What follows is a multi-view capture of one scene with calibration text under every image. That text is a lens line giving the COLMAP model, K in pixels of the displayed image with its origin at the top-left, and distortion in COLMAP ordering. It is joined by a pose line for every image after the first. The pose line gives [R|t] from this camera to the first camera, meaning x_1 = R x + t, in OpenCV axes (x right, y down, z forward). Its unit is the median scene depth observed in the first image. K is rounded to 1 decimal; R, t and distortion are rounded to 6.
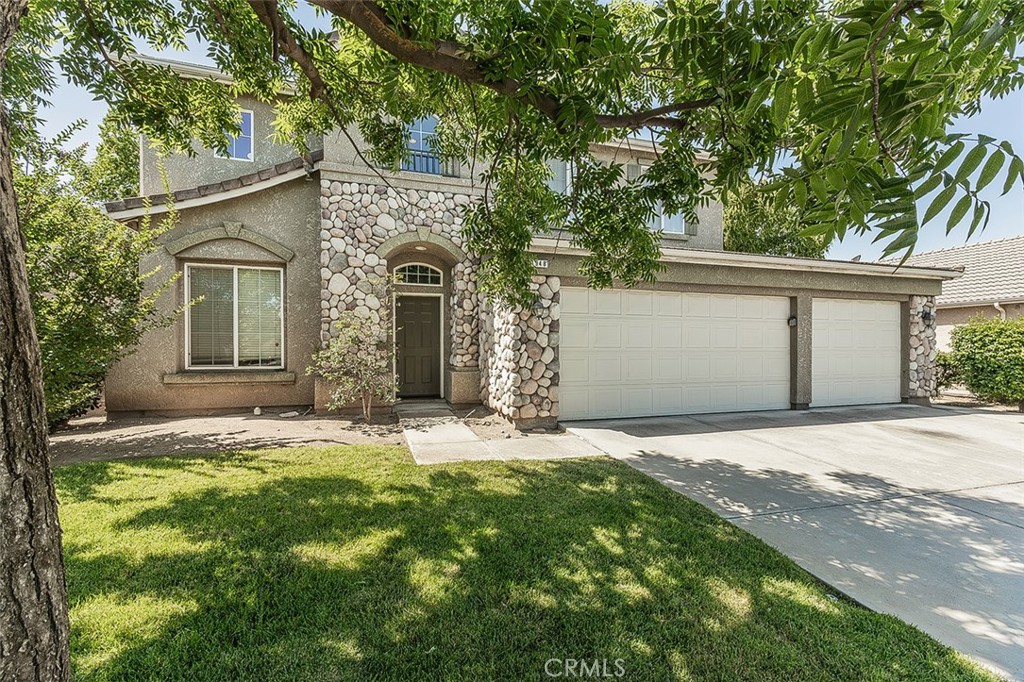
lens RADIAL K [[437.6, 0, 507.0], [0, 437.6, 348.3], [0, 0, 1]] dist [0.000990, 0.000098]
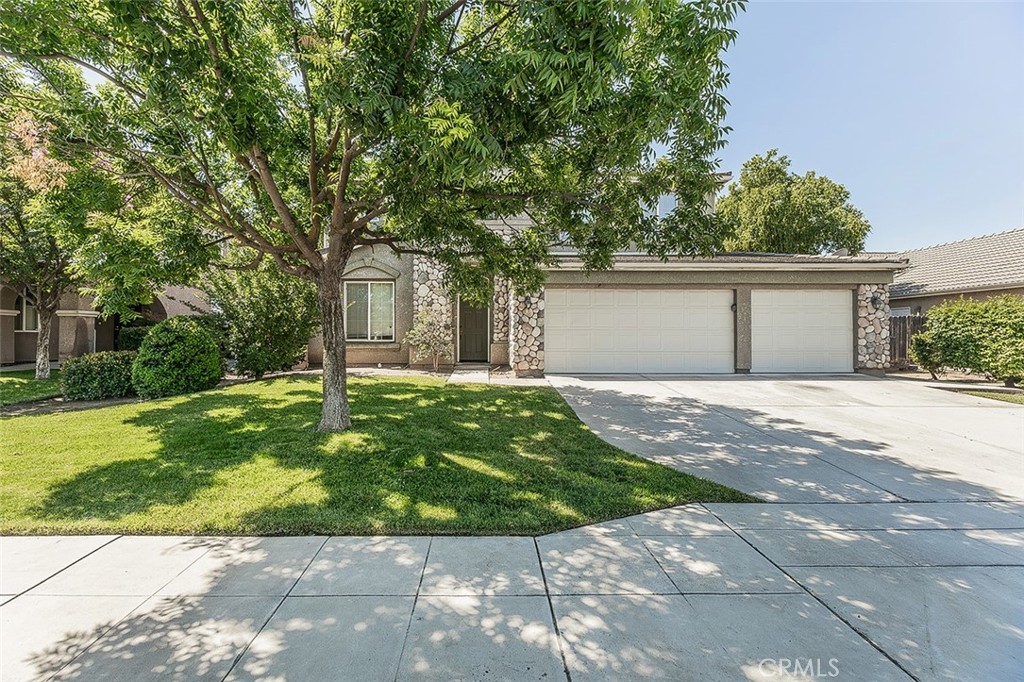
lens RADIAL K [[437.6, 0, 507.0], [0, 437.6, 348.3], [0, 0, 1]] dist [0.000990, 0.000098]
pose [[0.965104, 0.005060, -0.261817, 0.342743], [0.000928, 0.999741, 0.022743, 0.033377], [0.261865, -0.022192, 0.964849, -0.502850]]
